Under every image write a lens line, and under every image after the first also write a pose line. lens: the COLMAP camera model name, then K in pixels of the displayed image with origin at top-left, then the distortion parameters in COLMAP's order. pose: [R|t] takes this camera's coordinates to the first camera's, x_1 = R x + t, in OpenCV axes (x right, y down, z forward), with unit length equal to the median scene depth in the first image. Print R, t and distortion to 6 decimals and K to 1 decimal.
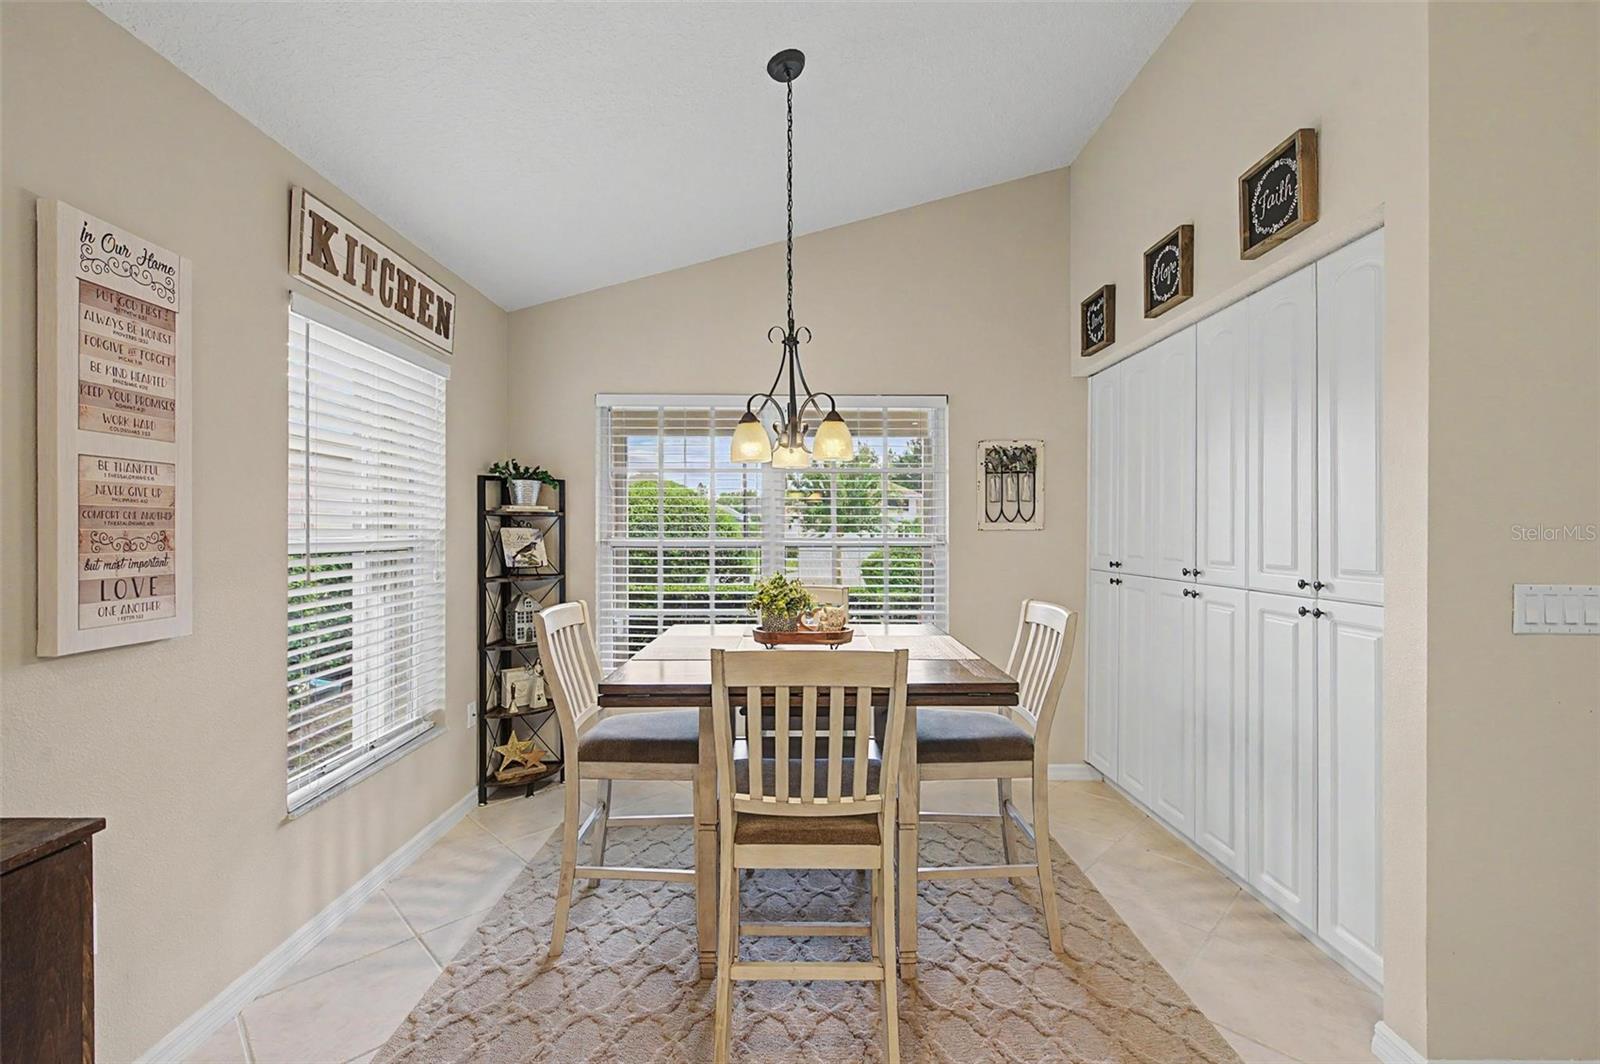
lens RADIAL K [[678.5, 0, 800.2], [0, 678.5, 534.7], [0, 0, 1]] dist [-0.002362, -0.000523]
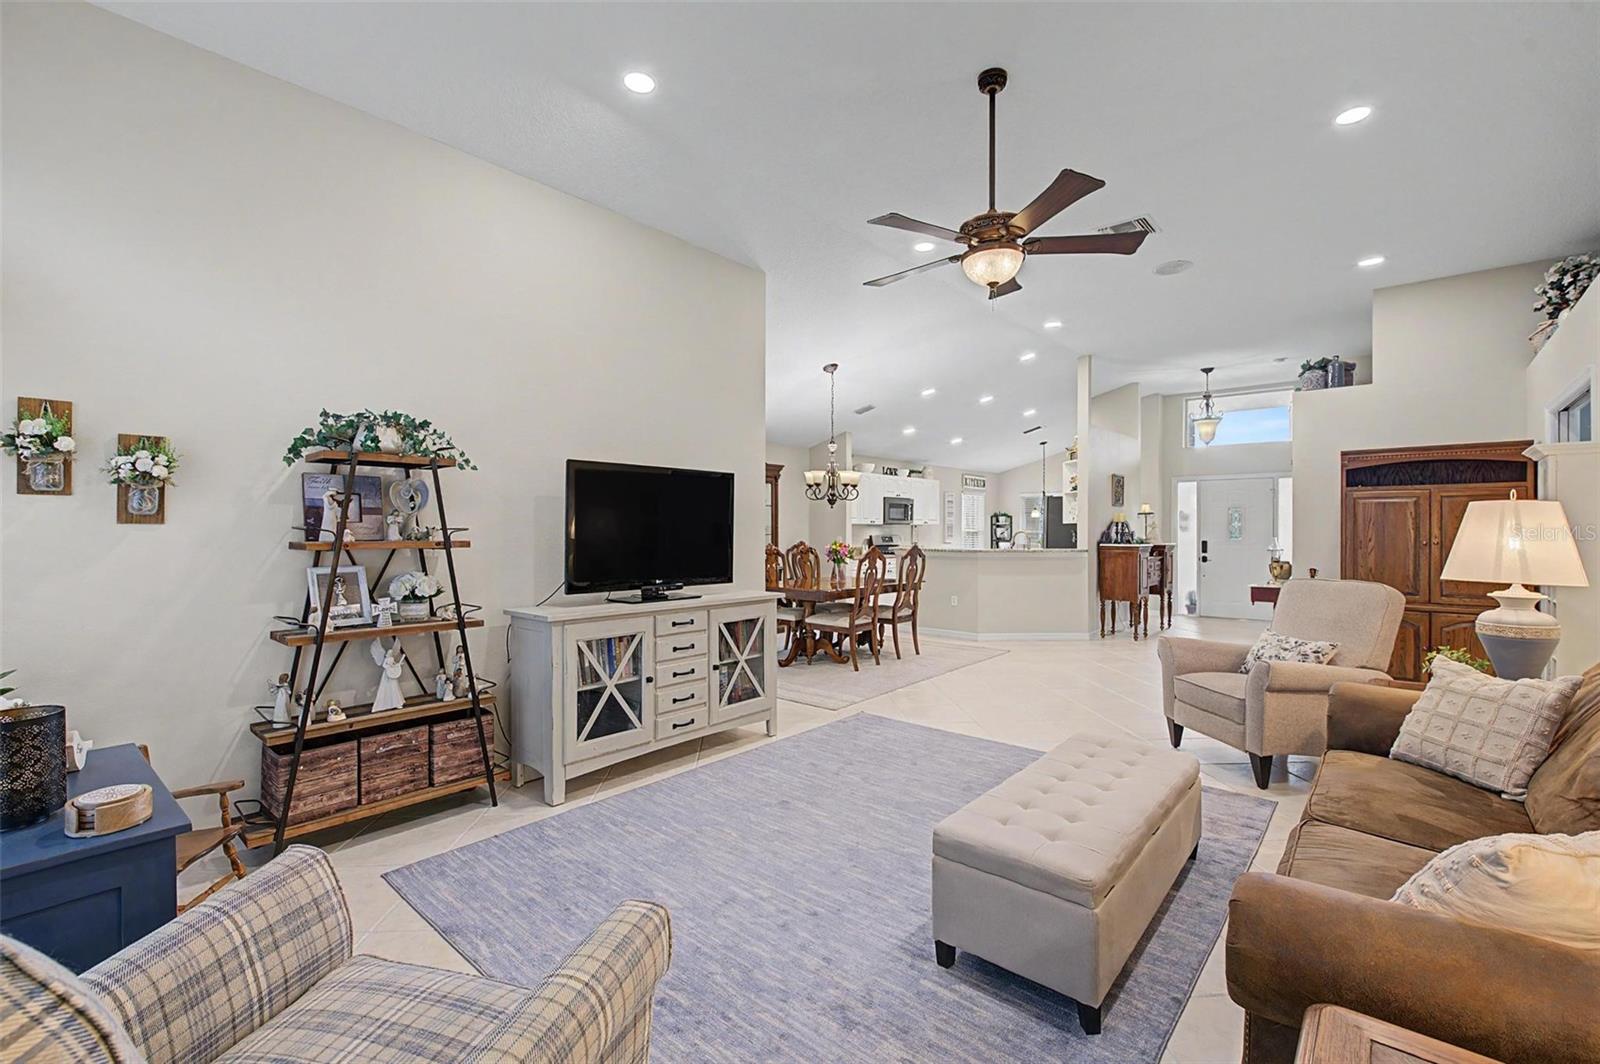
lens RADIAL K [[691.7, 0, 800.0], [0, 691.7, 532.0], [0, 0, 1]] dist [-0.010129, -0.000242]
pose [[0.746850, 0.003836, -0.664981, 1.974281], [-0.003804, 0.999992, 0.001496, 0.015449], [0.664981, 0.001413, 0.746859, -3.958406]]
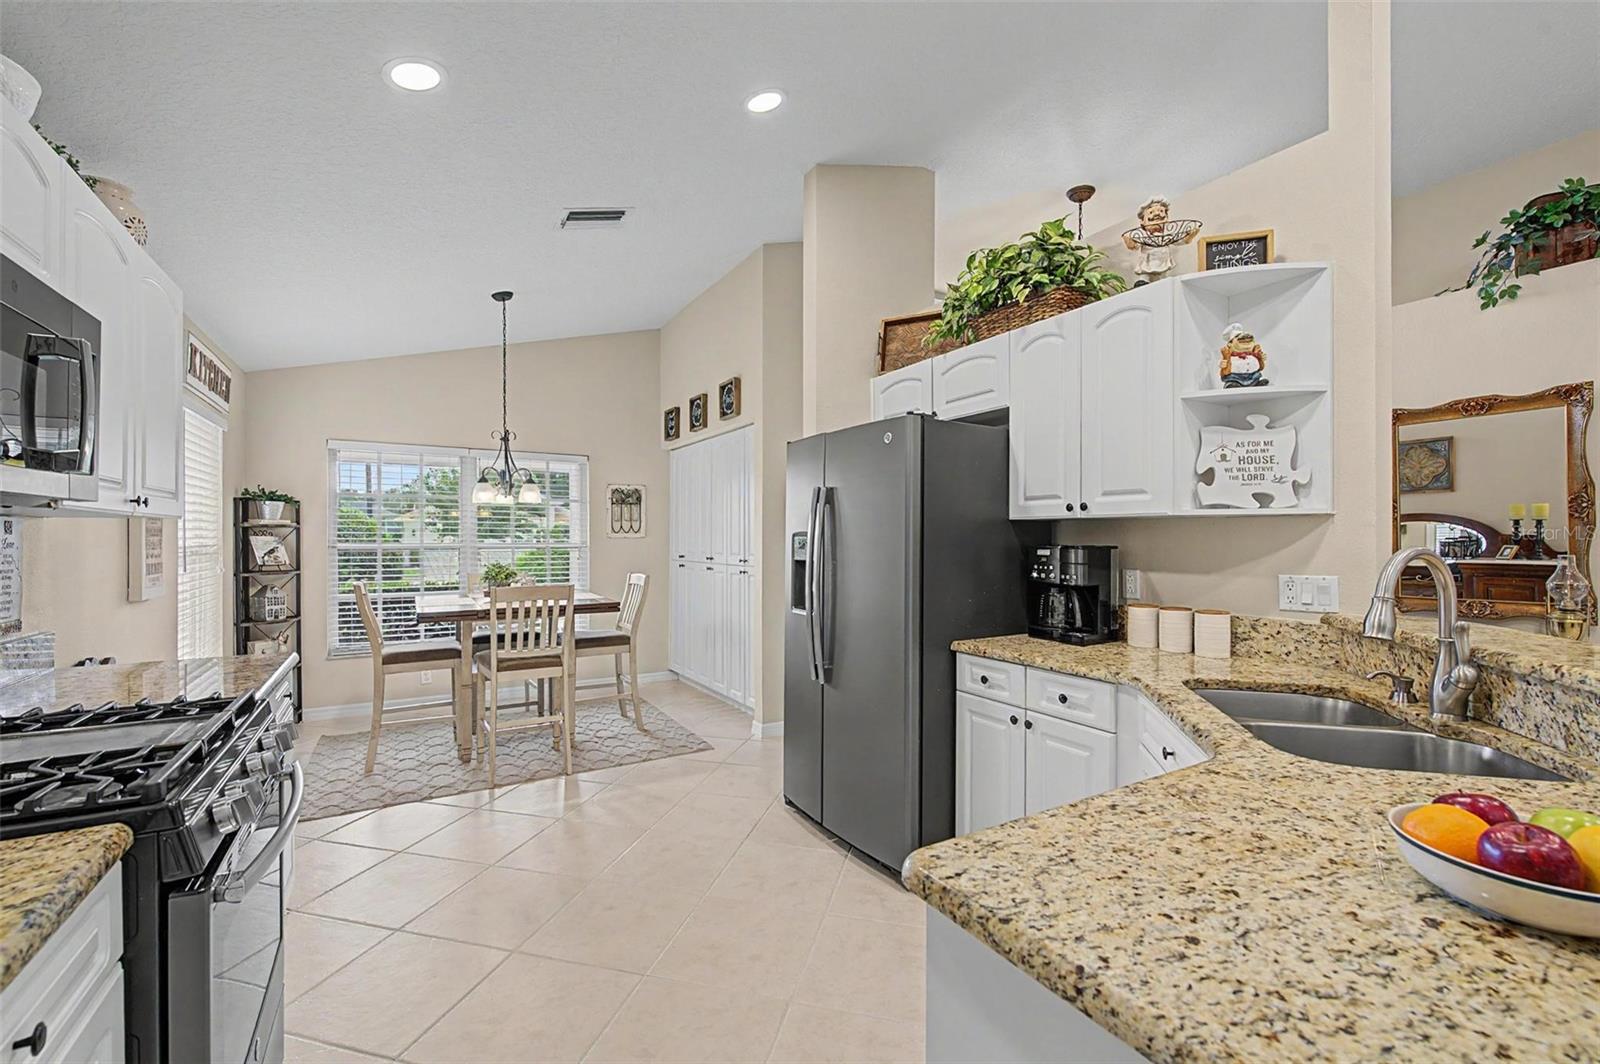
lens RADIAL K [[664.7, 0, 801.4], [0, 664.7, 539.4], [0, 0, 1]] dist [-0.002010, -0.000447]
pose [[0.863816, -0.001598, 0.503805, -0.213986], [0.002882, 0.999994, -0.001770, 0.002535], [-0.503799, 0.002981, 0.863816, -0.940483]]
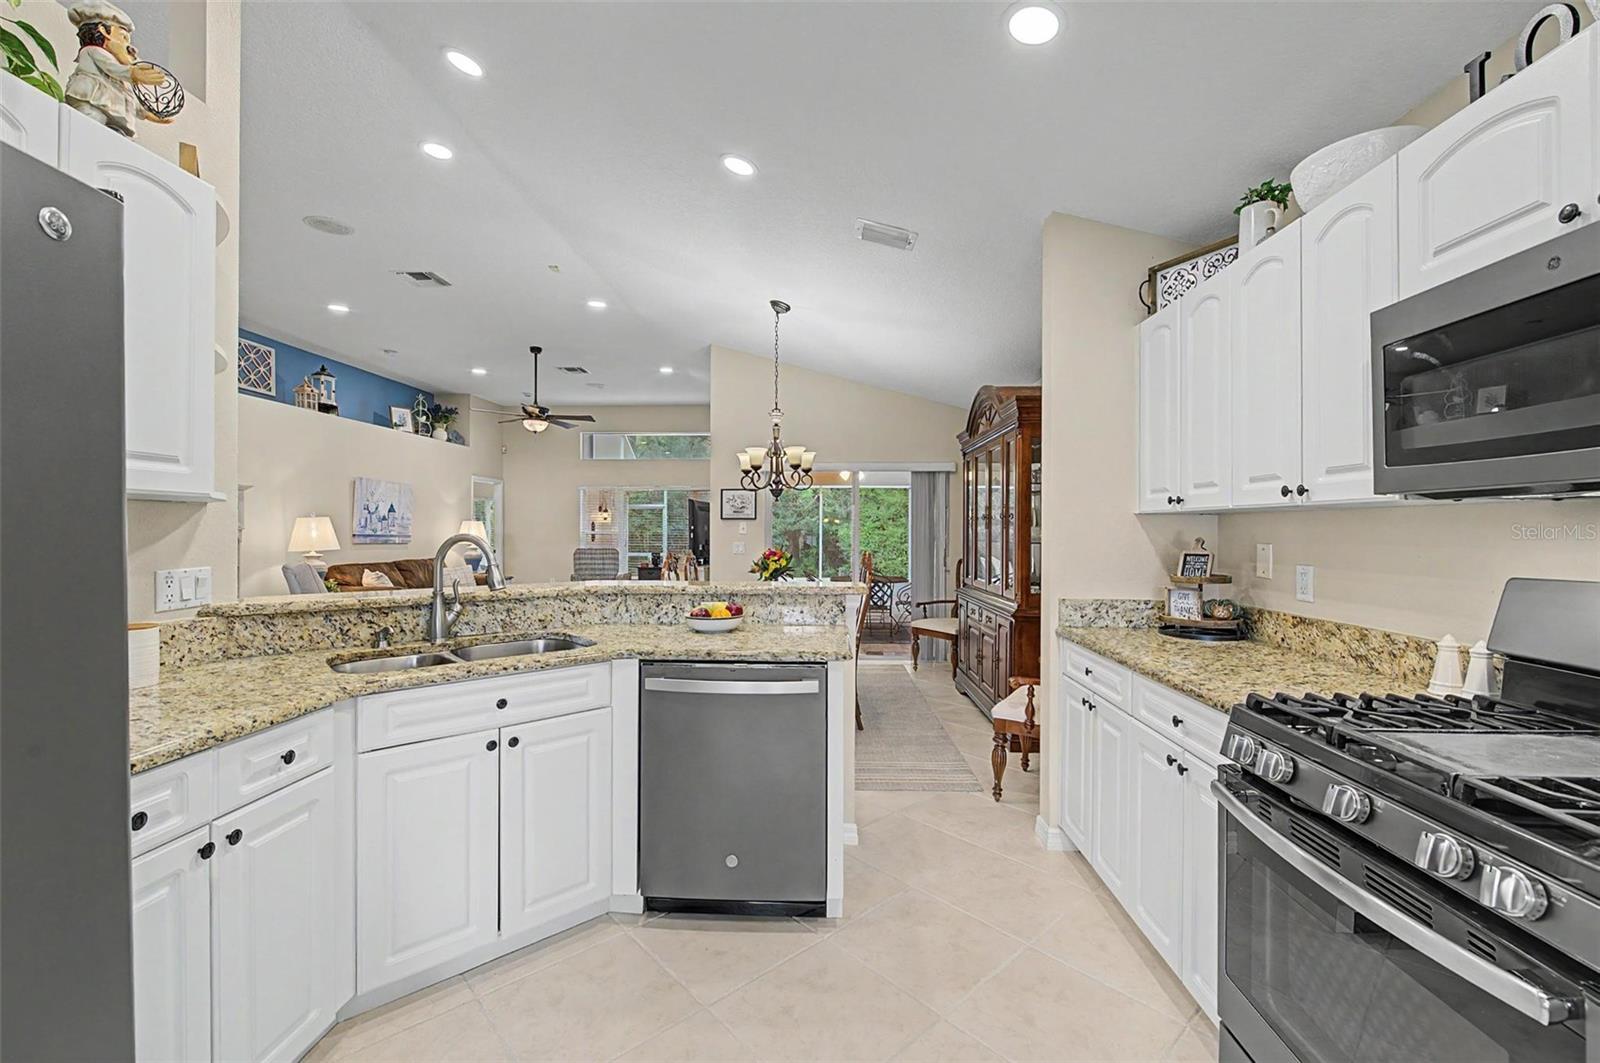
lens RADIAL K [[659.3, 0, 798.3], [0, 659.3, 527.9], [0, 0, 1]] dist [-0.000002, -0.000173]
pose [[-0.998425, -0.002100, 0.056072, 0.014064], [-0.002102, 0.999998, 0.000031, -0.000553], [-0.056071, -0.000087, -0.998427, 0.184679]]
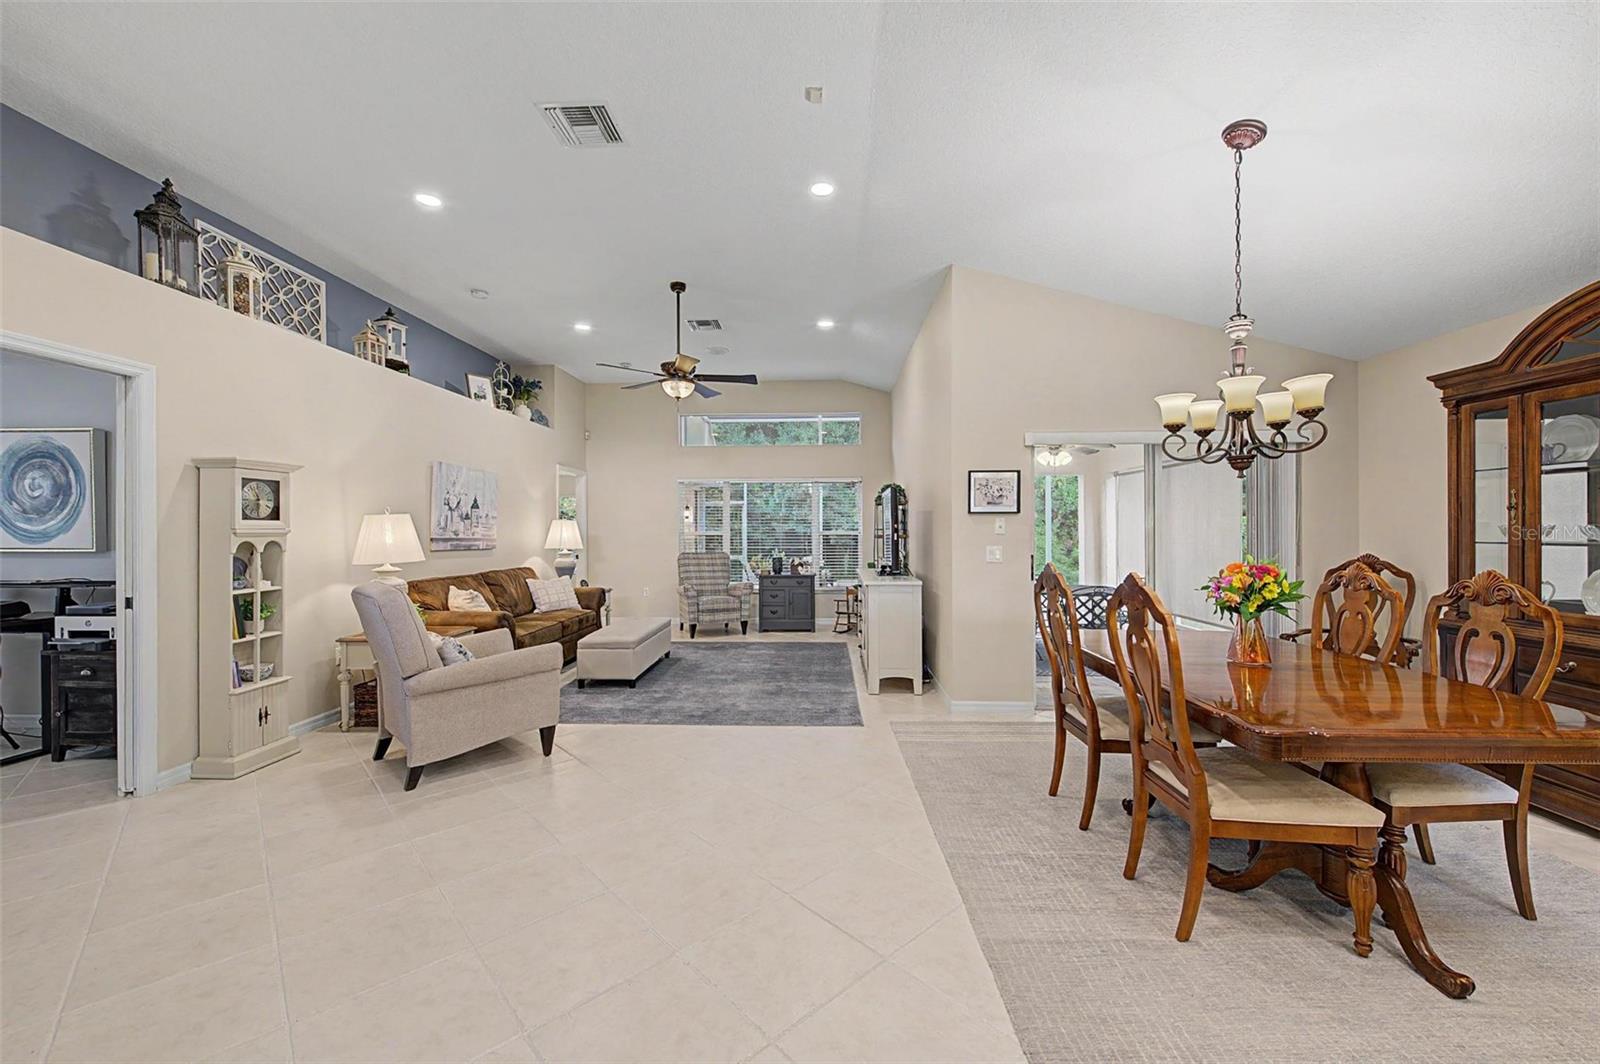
lens RADIAL K [[625.1, 0, 799.3], [0, 625.1, 529.2], [0, 0, 1]] dist [-0.000036, -0.001107]
pose [[-0.998723, 0.003912, 0.050369, 0.875904], [0.004073, 0.999987, 0.003101, 0.001715], [-0.050356, 0.003303, -0.998726, -0.672049]]
